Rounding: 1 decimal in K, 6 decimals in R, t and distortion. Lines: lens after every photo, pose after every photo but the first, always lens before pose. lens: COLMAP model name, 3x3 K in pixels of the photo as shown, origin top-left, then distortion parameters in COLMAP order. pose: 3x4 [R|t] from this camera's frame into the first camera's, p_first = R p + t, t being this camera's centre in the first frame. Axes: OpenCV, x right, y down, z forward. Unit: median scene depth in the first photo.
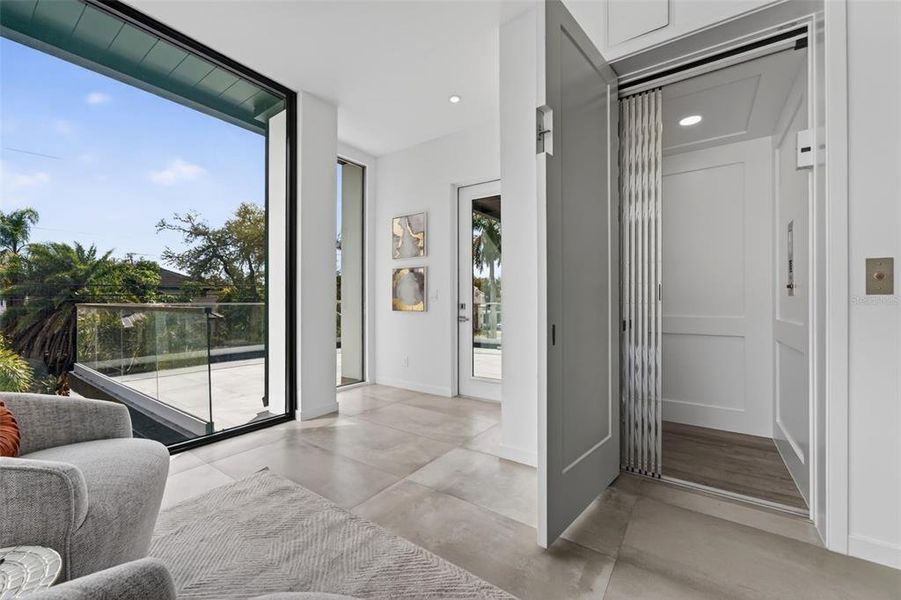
lens RADIAL K [[369.3, 0, 452.2], [0, 369.3, 300.4], [0, 0, 1]] dist [0.001557, 0.000654]
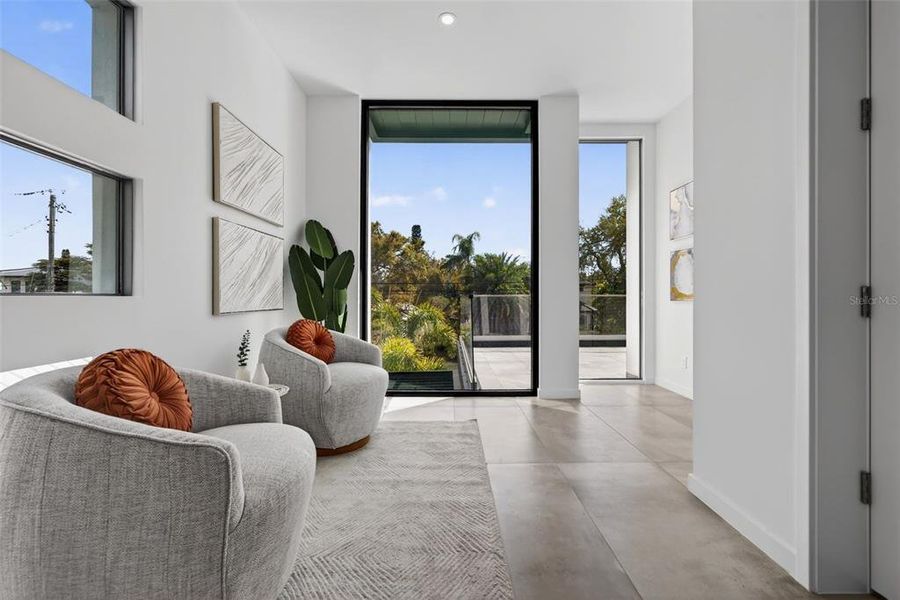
lens RADIAL K [[397.6, 0, 456.1], [0, 397.6, 300.5], [0, 0, 1]] dist [0.000793, 0.000243]
pose [[0.581170, 0.009959, -0.813721, 0.293813], [-0.000358, 0.999928, 0.011982, 0.014557], [0.813782, -0.006672, 0.581132, 0.078851]]
